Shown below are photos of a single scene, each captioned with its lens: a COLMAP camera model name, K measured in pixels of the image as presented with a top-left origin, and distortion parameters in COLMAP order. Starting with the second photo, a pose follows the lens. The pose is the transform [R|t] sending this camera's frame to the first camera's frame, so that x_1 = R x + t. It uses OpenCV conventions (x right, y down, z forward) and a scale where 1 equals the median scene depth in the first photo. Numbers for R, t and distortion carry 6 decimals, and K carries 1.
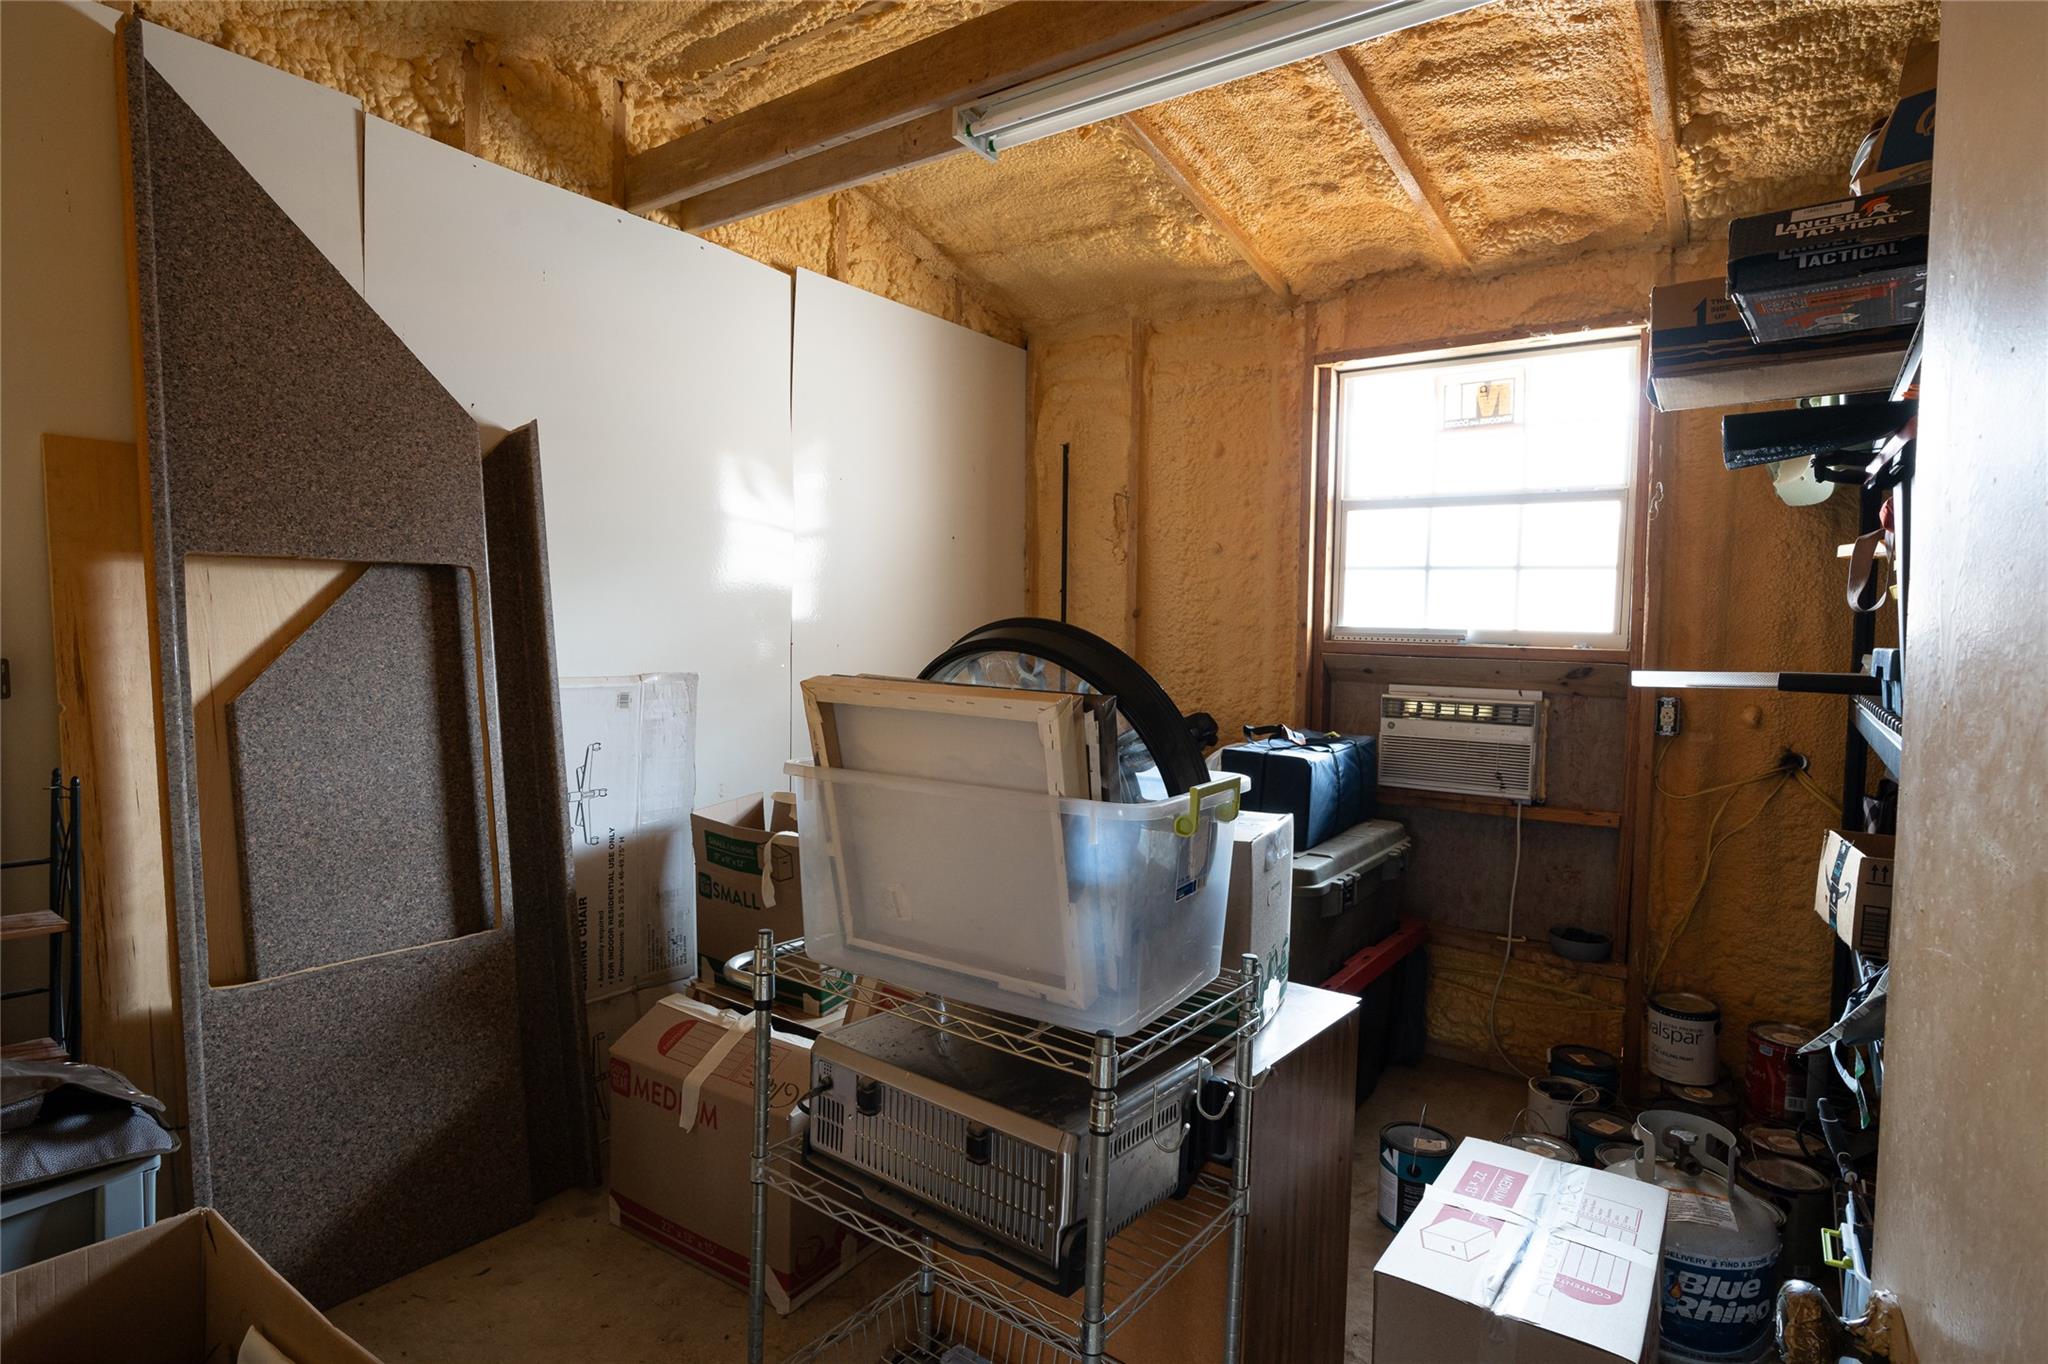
lens RADIAL K [[1070.1, 0, 1024.2], [0, 1070.1, 690.2], [0, 0, 1]] dist [-0.001470, 0.000059]
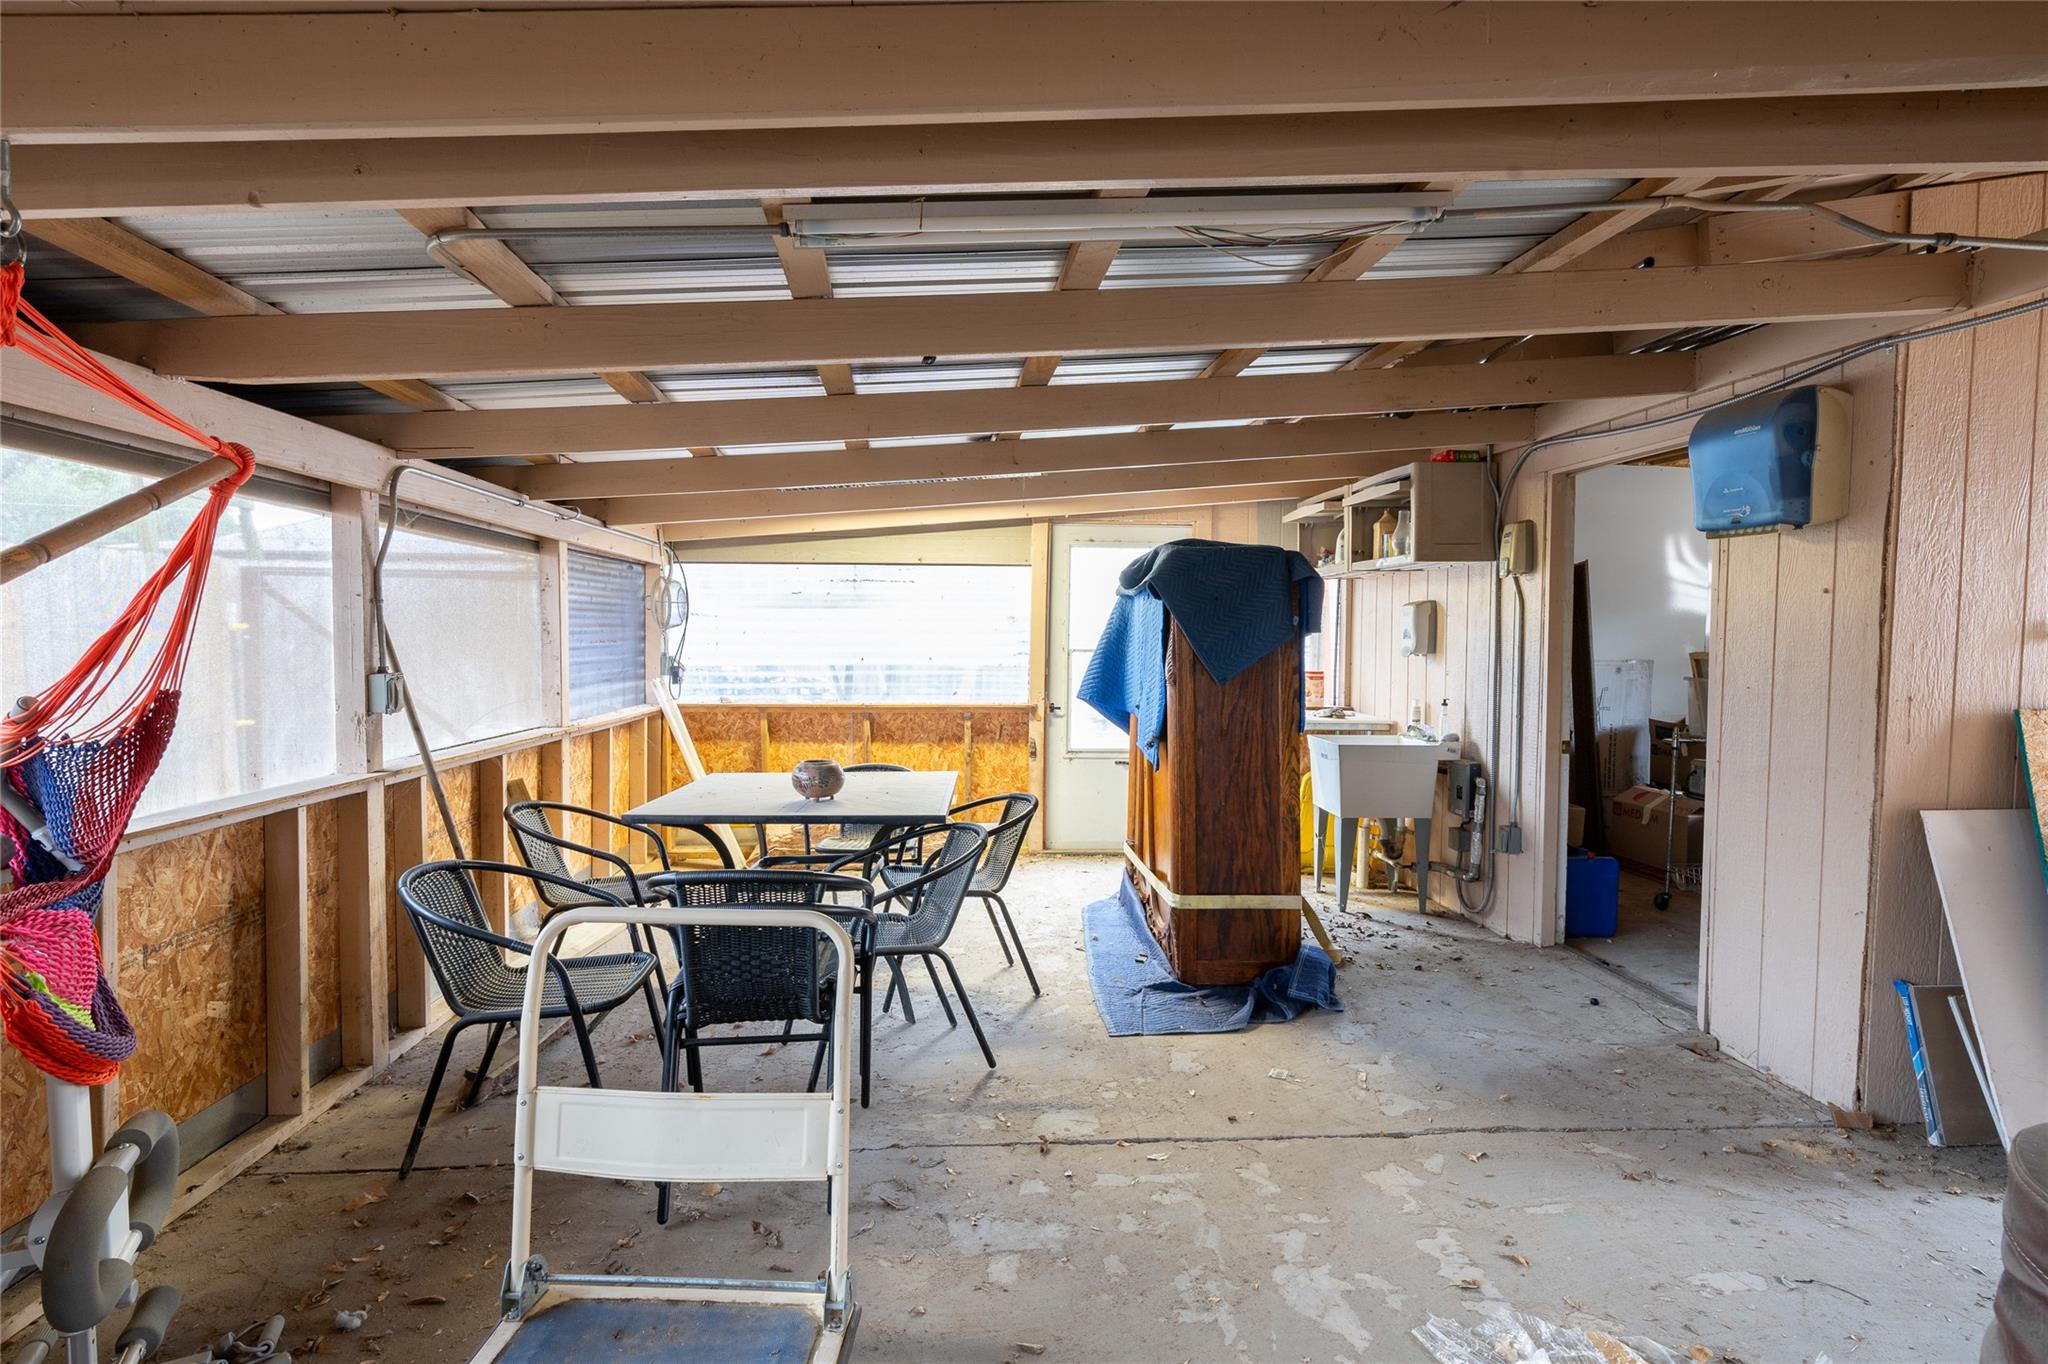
lens RADIAL K [[1070.1, 0, 1018.5], [0, 1070.1, 679.2], [0, 0, 1]] dist [-0.001470, 0.000059]
pose [[0.678508, 0.014684, -0.734447, 0.475259], [-0.039107, 0.999104, -0.016153, 0.121602], [0.733552, 0.039682, 0.678474, -1.619734]]
